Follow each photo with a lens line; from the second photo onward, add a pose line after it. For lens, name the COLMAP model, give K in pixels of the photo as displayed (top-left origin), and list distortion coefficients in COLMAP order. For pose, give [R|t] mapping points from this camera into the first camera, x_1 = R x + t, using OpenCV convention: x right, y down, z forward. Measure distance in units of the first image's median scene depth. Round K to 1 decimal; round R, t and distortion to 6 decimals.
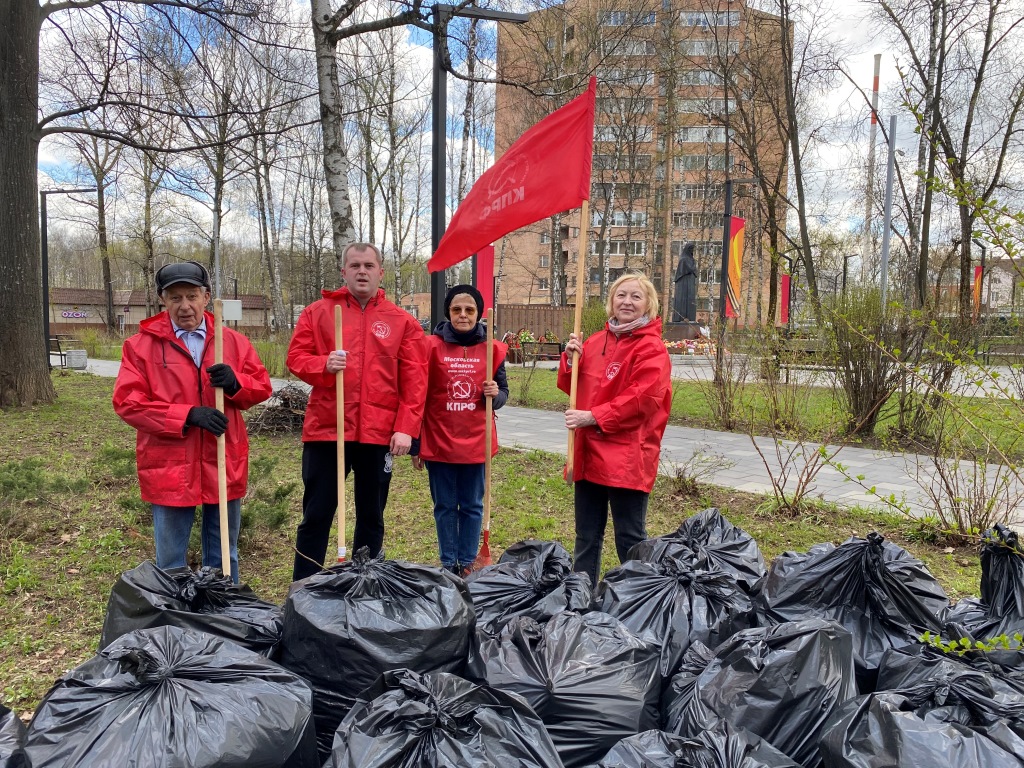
lens RADIAL K [[786.7, 0, 504.4], [0, 786.7, 387.6], [0, 0, 1]] dist [0.034454, -0.025766]
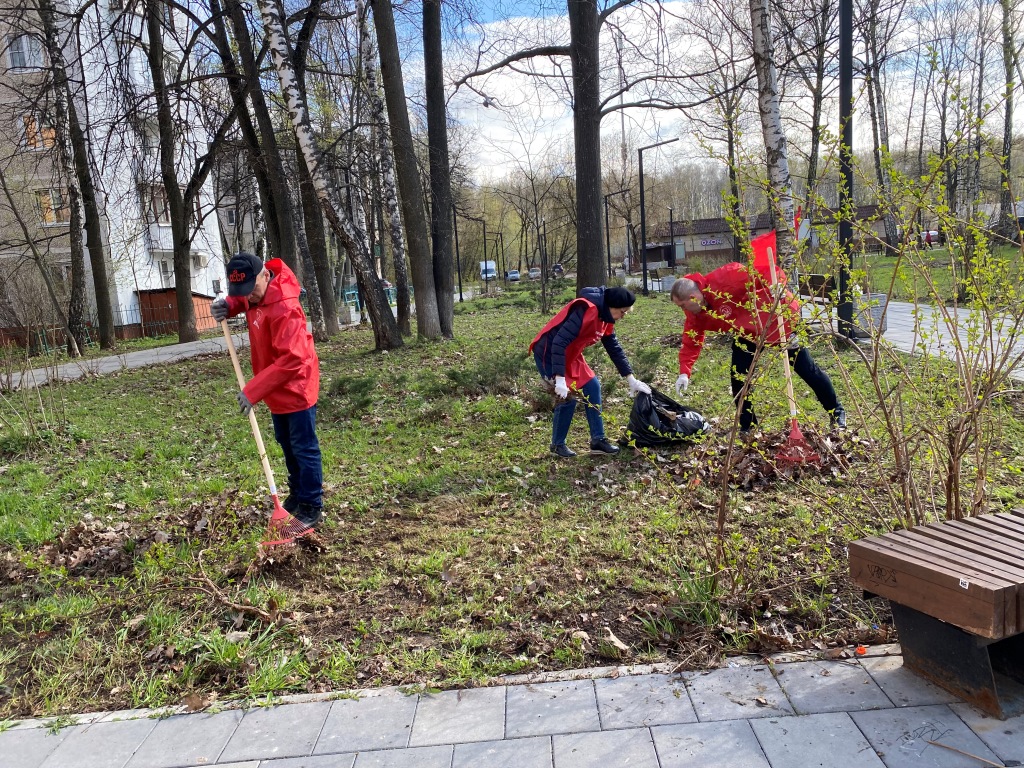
lens RADIAL K [[786.7, 0, 504.4], [0, 786.7, 387.6], [0, 0, 1]] dist [0.034454, -0.025766]
pose [[0.713535, 0.042361, -0.699337, 0.328317], [0.030383, 0.995361, 0.091292, 0.008393], [0.699960, -0.086388, 0.708938, -0.109684]]
